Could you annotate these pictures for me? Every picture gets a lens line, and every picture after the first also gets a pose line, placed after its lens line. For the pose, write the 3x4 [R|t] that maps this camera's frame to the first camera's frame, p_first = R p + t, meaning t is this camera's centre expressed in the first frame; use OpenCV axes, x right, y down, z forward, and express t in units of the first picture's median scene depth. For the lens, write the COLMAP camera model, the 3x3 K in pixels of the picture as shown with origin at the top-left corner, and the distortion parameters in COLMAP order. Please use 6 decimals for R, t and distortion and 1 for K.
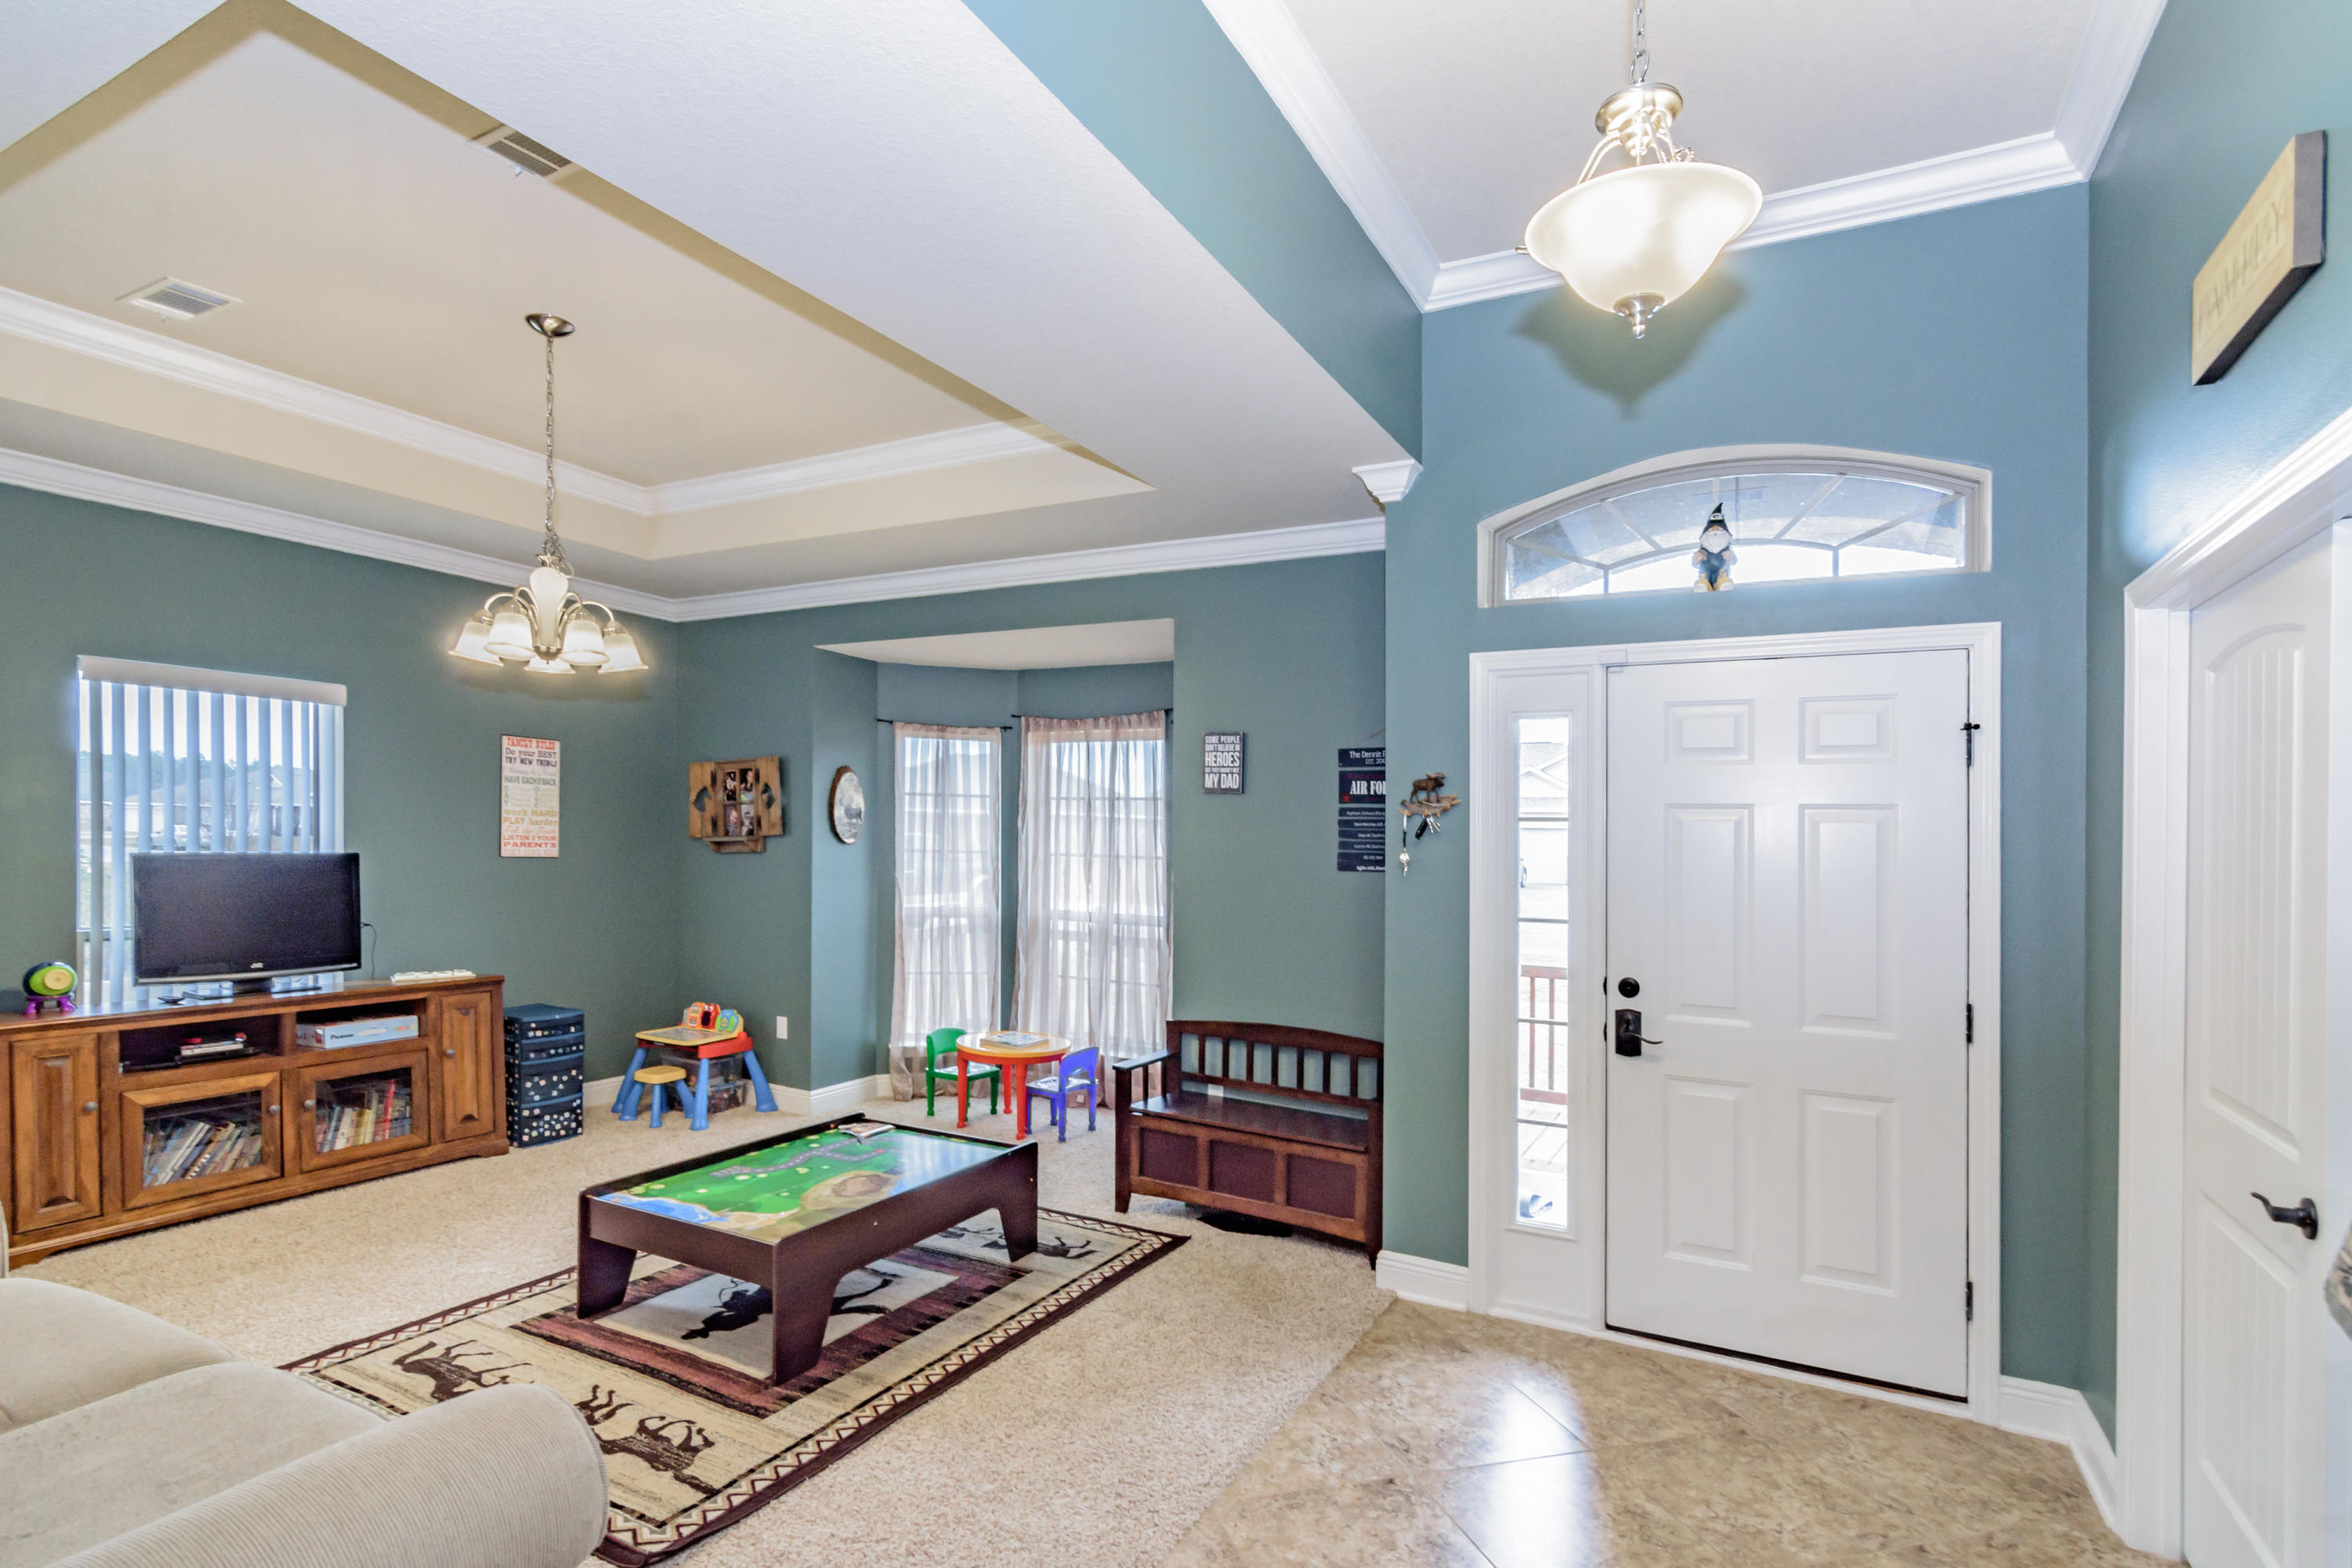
lens RADIAL K [[1123.1, 0, 1118.3], [0, 1123.1, 851.2], [0, 0, 1]] dist [-0.003295, -0.000083]
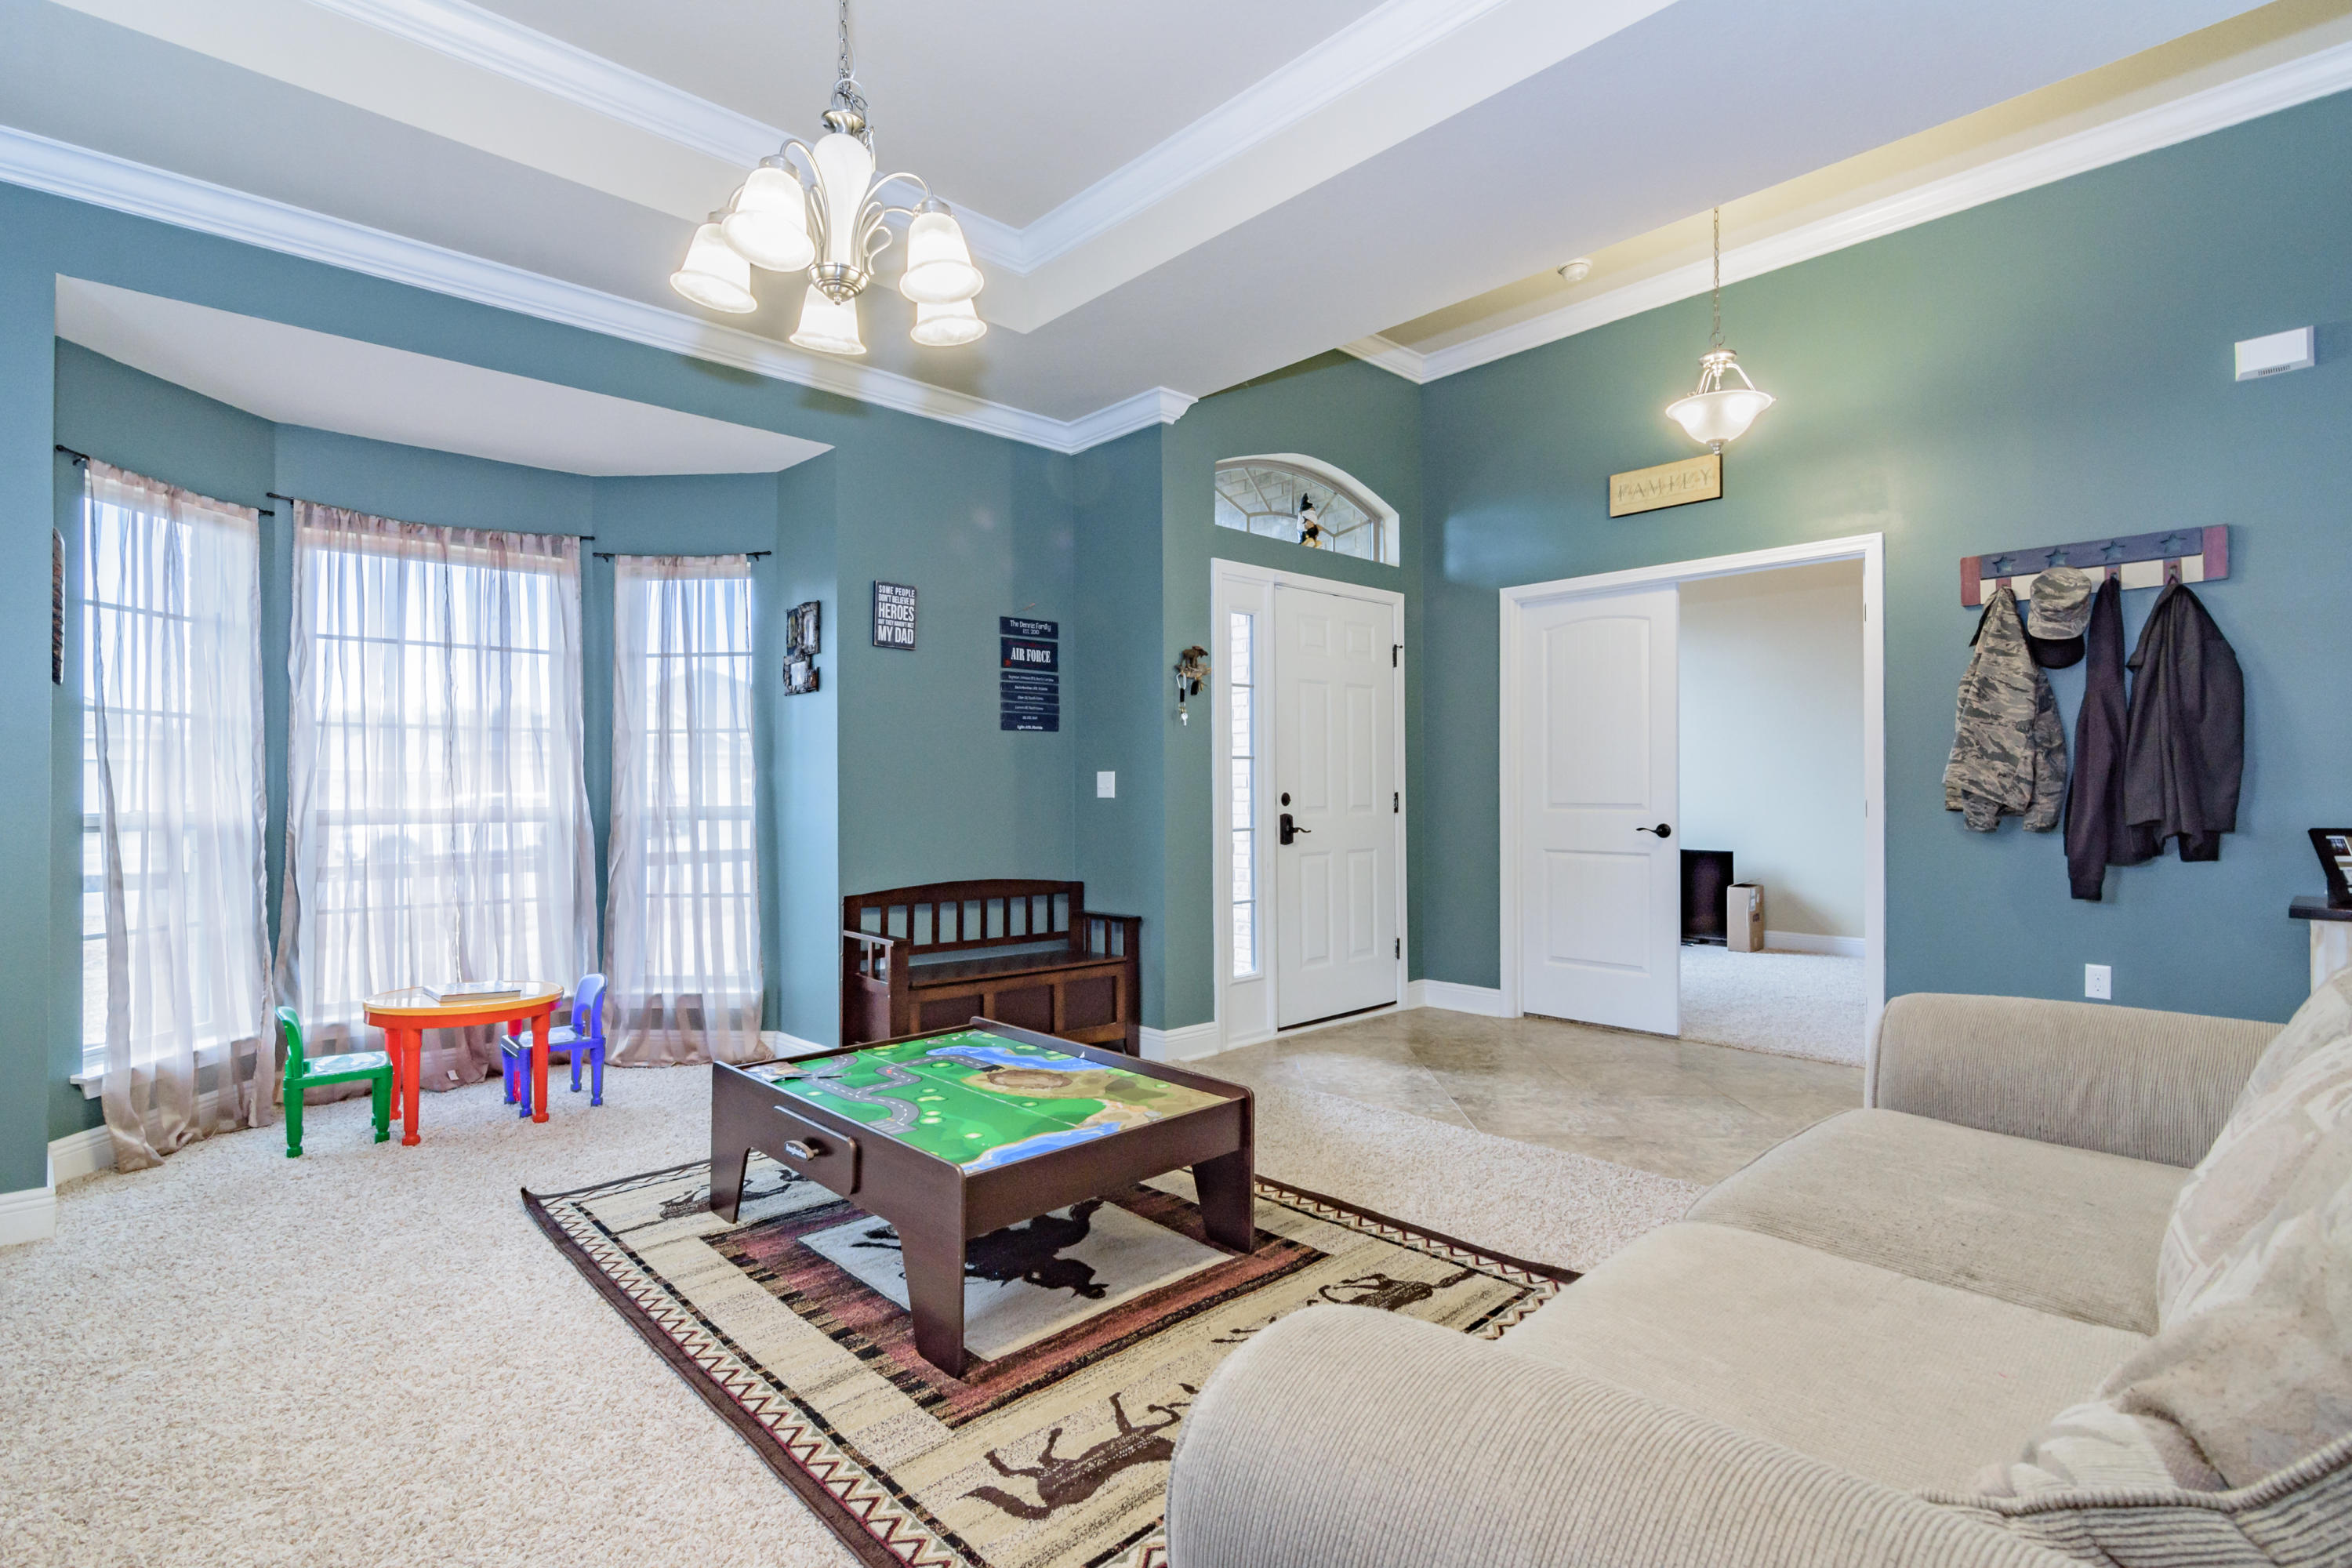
lens RADIAL K [[1123.1, 0, 1171.8], [0, 1123.1, 766.5], [0, 0, 1]] dist [-0.003295, -0.000083]
pose [[0.310554, -0.004770, 0.950544, -0.969165], [0.021867, 0.999759, -0.002127, 0.073163], [-0.950304, 0.021446, 0.310584, 0.637091]]
